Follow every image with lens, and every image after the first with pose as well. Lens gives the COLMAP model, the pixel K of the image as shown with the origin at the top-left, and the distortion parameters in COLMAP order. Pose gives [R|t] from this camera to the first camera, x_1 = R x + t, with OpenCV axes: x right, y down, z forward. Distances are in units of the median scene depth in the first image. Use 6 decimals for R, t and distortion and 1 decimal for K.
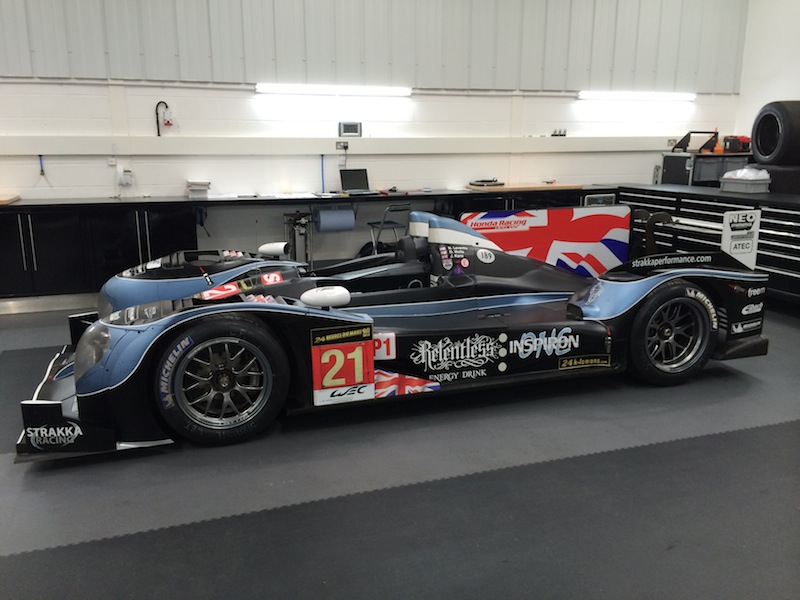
lens RADIAL K [[677.5, 0, 398.3], [0, 677.5, 298.6], [0, 0, 1]] dist [0.049567, -0.047529]
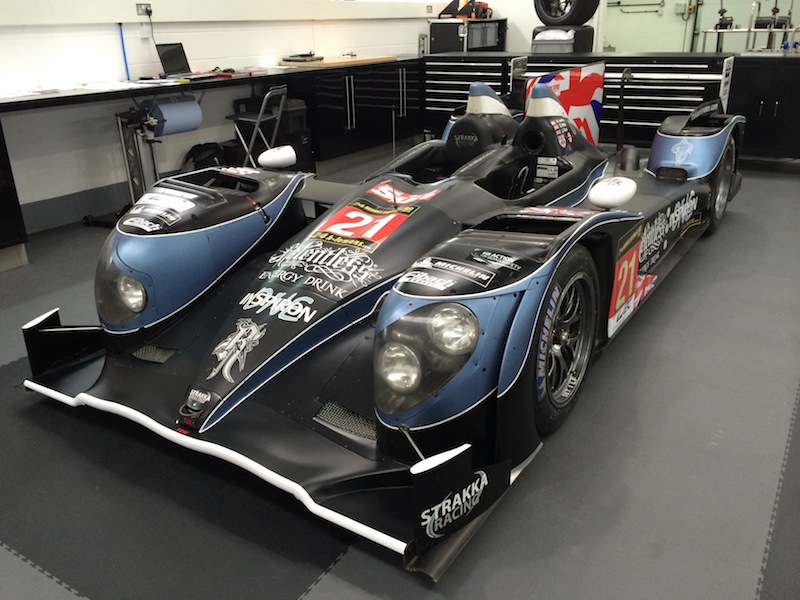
lens RADIAL K [[677.5, 0, 400.3], [0, 677.5, 299.8], [0, 0, 1]] dist [0.049567, -0.047529]
pose [[0.787233, -0.247603, 0.564763, -0.349064], [0.157765, 0.966237, 0.203706, -0.036985], [-0.596133, -0.071264, 0.799717, 0.251840]]
